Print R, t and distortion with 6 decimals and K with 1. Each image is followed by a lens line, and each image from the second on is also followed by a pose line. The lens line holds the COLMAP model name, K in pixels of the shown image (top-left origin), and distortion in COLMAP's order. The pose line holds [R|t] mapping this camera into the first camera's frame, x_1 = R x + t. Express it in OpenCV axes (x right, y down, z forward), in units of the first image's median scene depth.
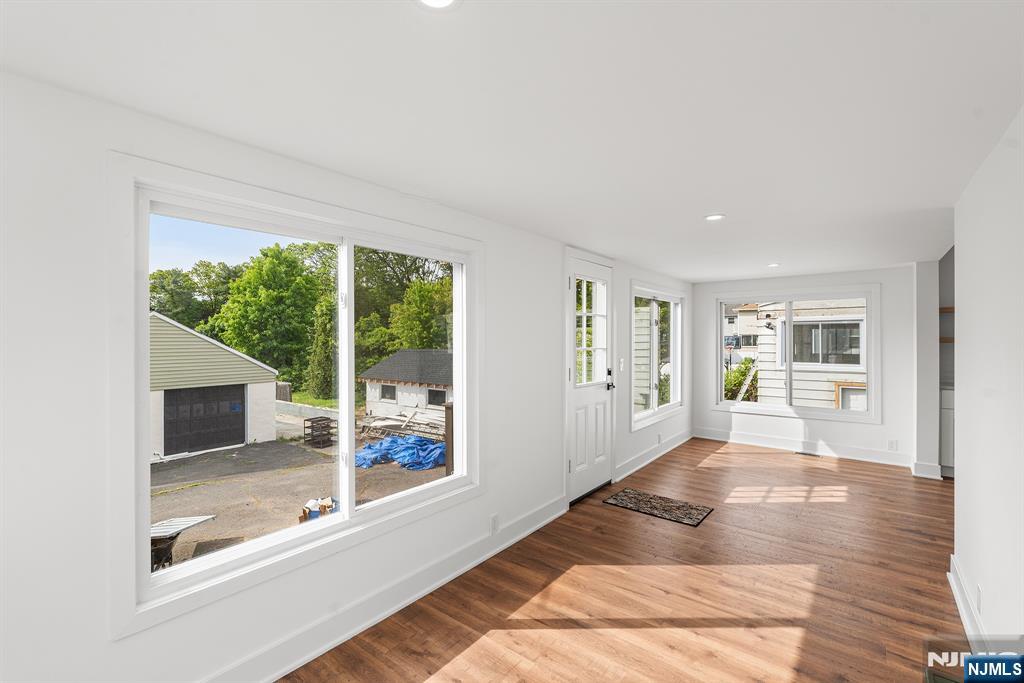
lens RADIAL K [[458.3, 0, 508.9], [0, 458.3, 338.8], [0, 0, 1]] dist [-0.005018, 0.000335]
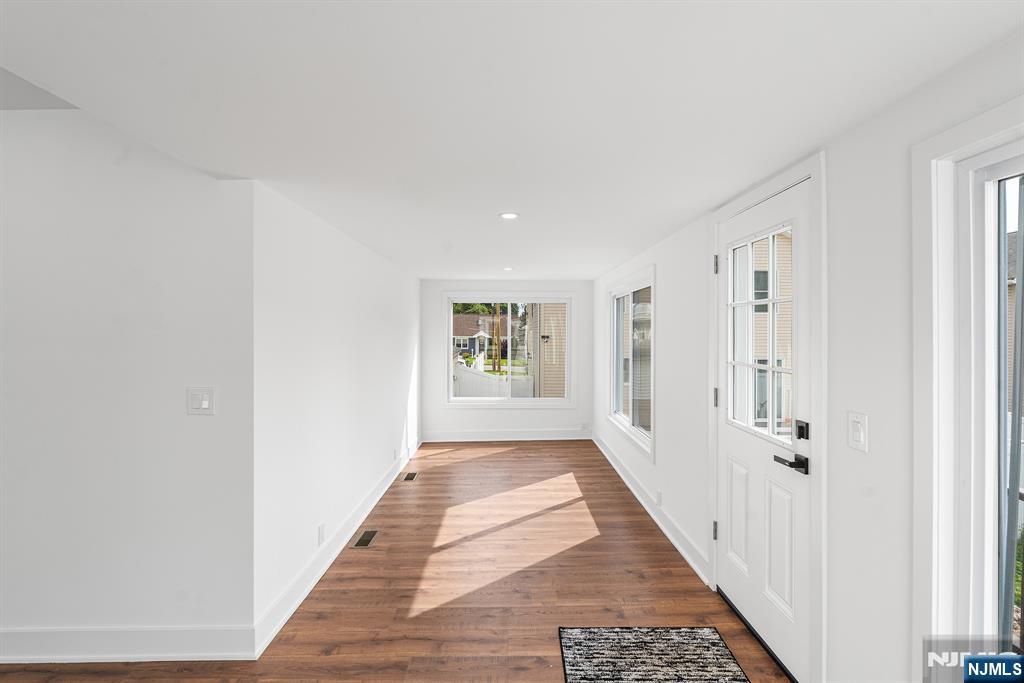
lens RADIAL K [[458.3, 0, 511.7], [0, 458.3, 335.5], [0, 0, 1]] dist [-0.005018, 0.000335]
pose [[-0.779397, 0.004342, -0.626515, 1.177355], [-0.002793, 0.999942, 0.010405, -0.031192], [0.626524, 0.009859, -0.779340, 1.972368]]
